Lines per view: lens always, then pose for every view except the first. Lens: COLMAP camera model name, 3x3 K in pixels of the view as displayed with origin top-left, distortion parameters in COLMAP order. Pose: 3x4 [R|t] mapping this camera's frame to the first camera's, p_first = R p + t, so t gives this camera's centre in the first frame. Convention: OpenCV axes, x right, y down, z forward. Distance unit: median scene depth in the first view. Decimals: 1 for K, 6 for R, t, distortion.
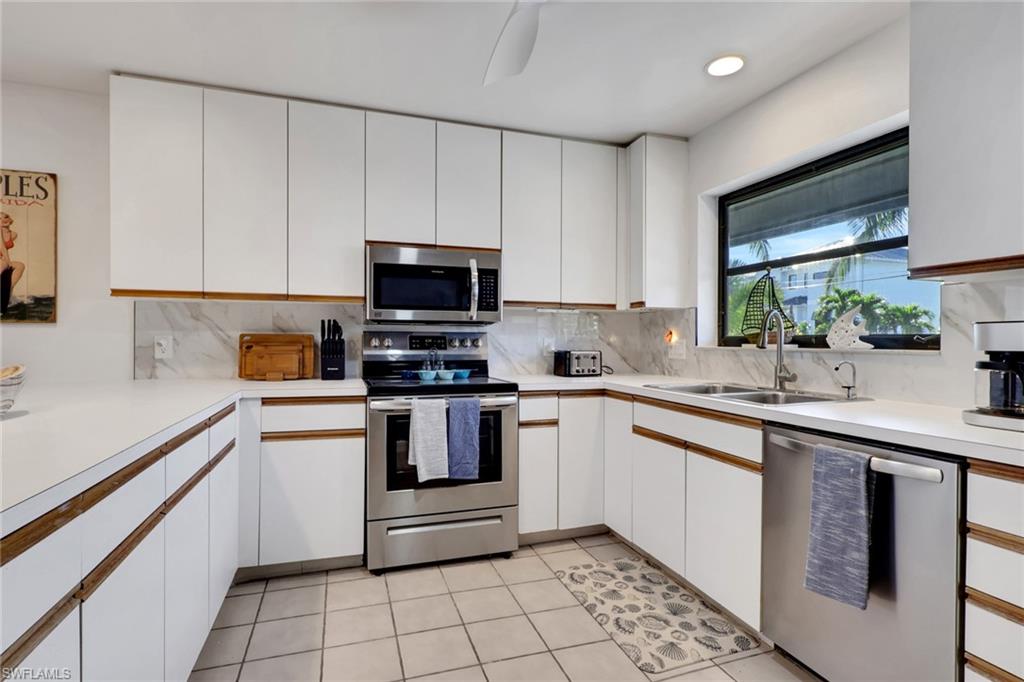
lens RADIAL K [[489.4, 0, 509.4], [0, 489.4, 342.4], [0, 0, 1]] dist [-0.000982, 0.001225]
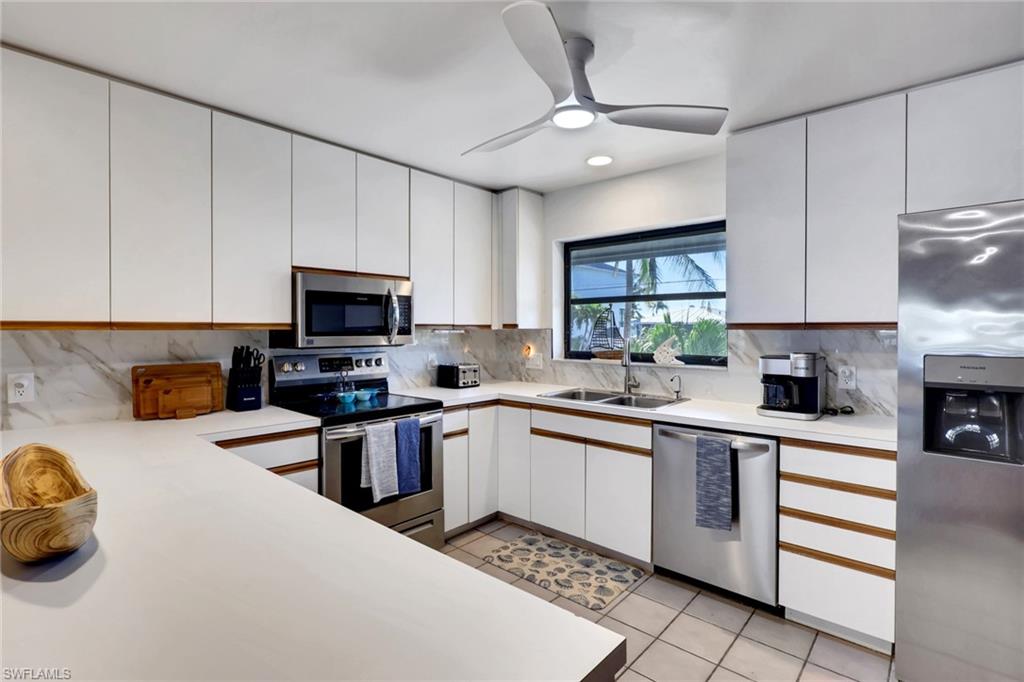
lens RADIAL K [[469.3, 0, 513.2], [0, 469.3, 336.3], [0, 0, 1]] dist [-0.002008, -0.000596]
pose [[0.879232, -0.006251, 0.476353, -0.364343], [0.004731, 0.999979, 0.004390, -0.071744], [-0.476371, -0.001606, 0.879243, -0.036157]]
